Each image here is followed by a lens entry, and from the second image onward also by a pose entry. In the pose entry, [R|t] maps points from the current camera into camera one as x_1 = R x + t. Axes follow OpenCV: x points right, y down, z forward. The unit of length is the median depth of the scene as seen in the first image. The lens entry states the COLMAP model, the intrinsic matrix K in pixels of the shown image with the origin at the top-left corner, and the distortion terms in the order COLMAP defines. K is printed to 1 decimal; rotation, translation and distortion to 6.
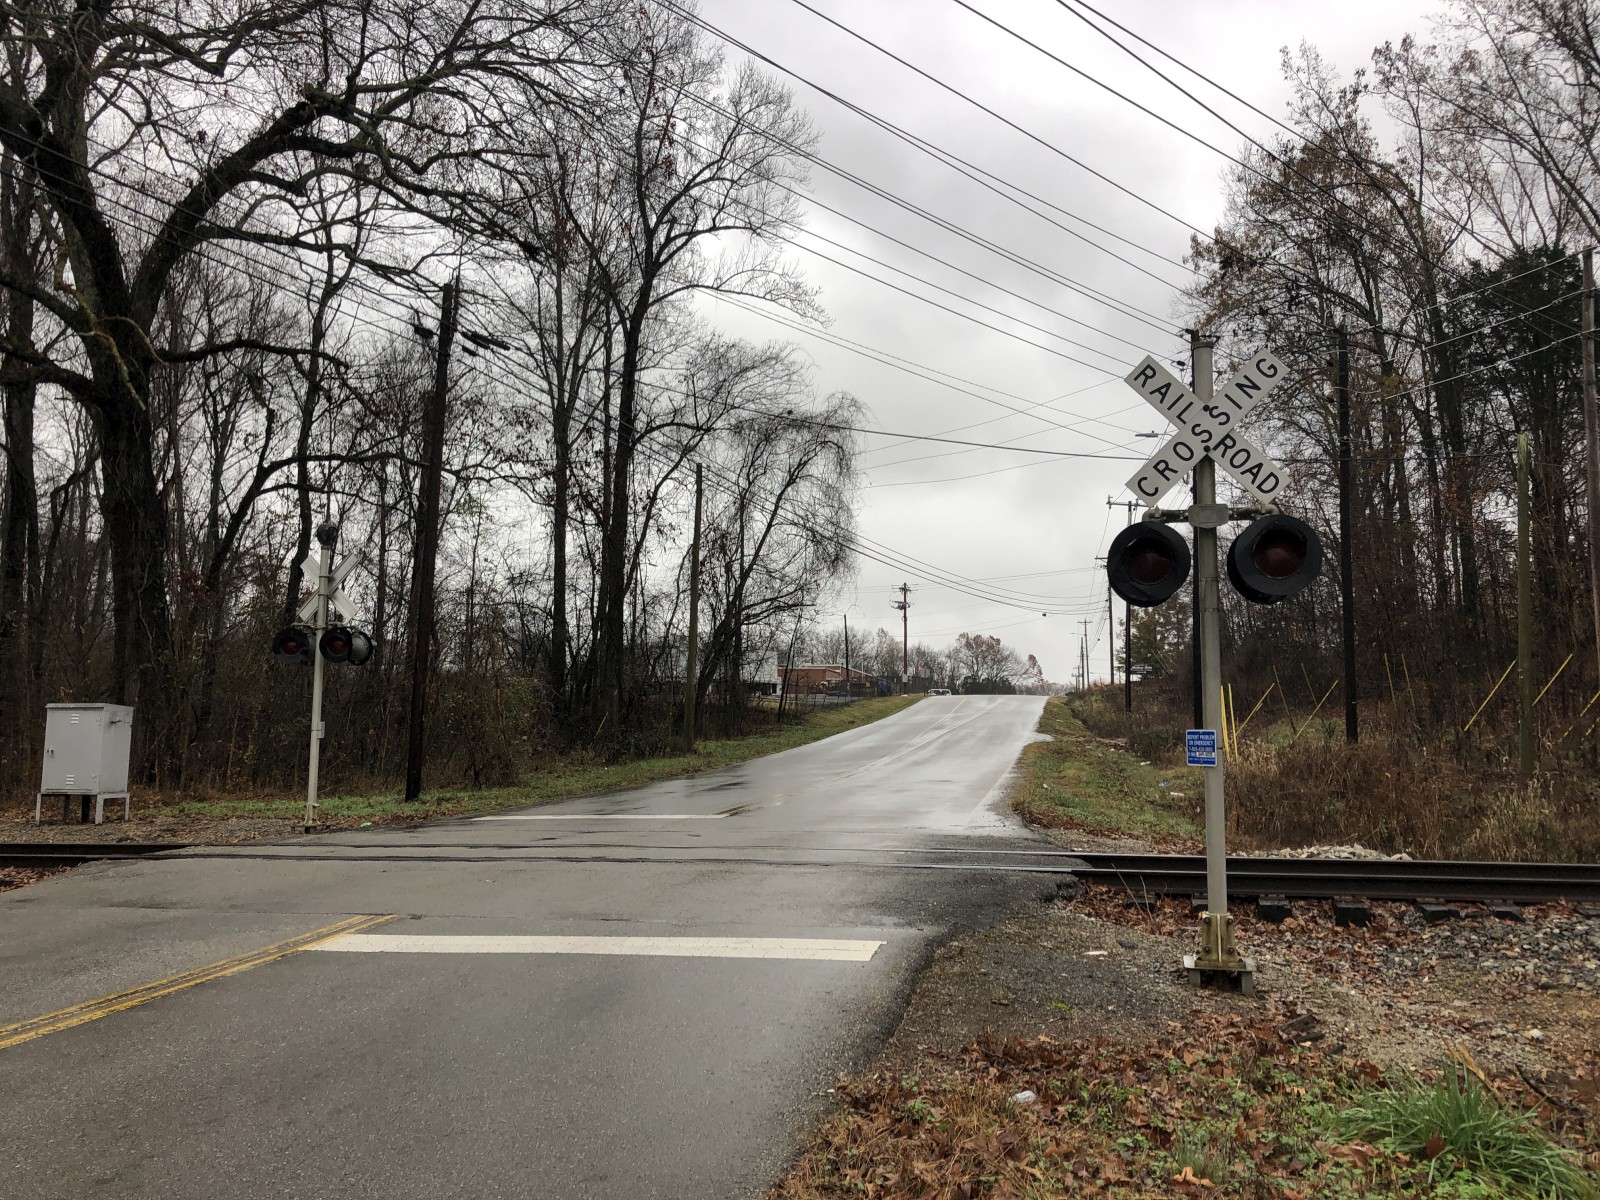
lens RADIAL K [[1298.1, 0, 786.8], [0, 1298.1, 599.4], [0, 0, 1]] dist [0.038706, -0.036311]
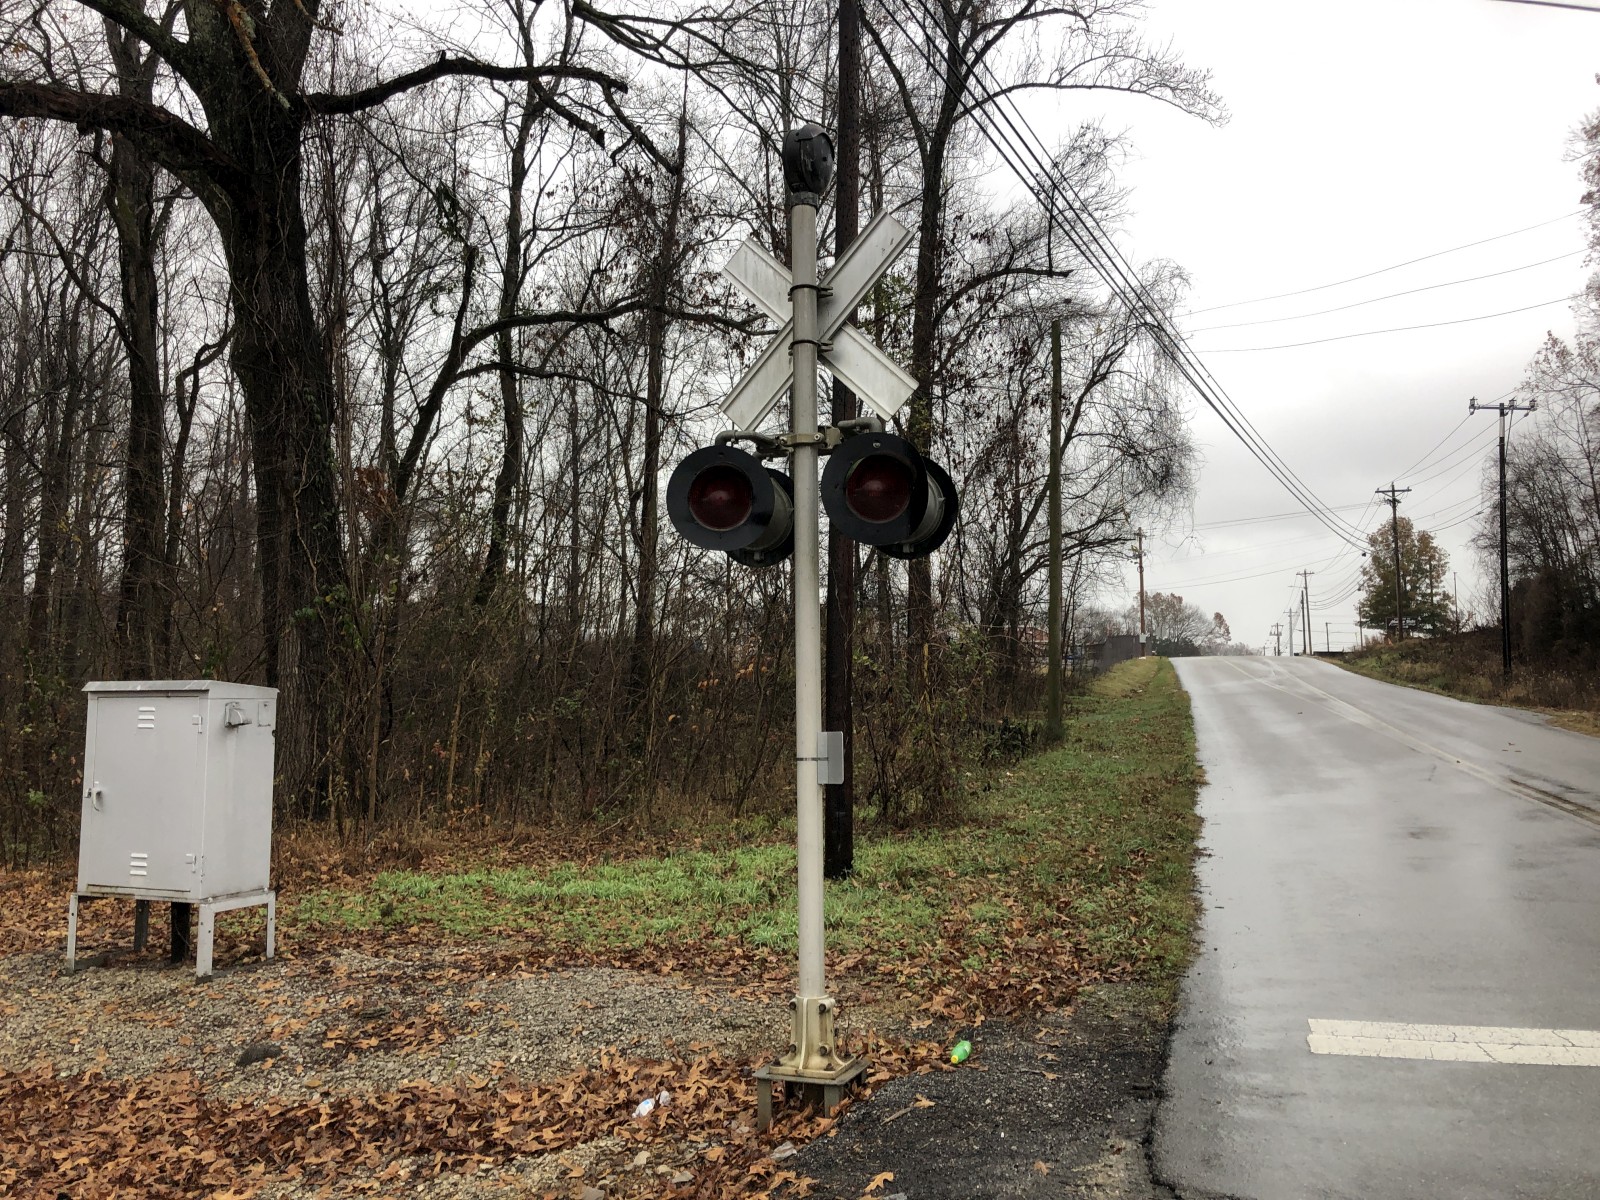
lens RADIAL K [[1298.1, 0, 773.5], [0, 1298.1, 582.8], [0, 0, 1]] dist [0.038706, -0.036311]
pose [[0.993205, -0.022593, -0.114163, -0.142361], [0.024026, 0.999649, 0.011186, 0.023152], [0.113870, -0.013853, 0.993399, 0.292443]]
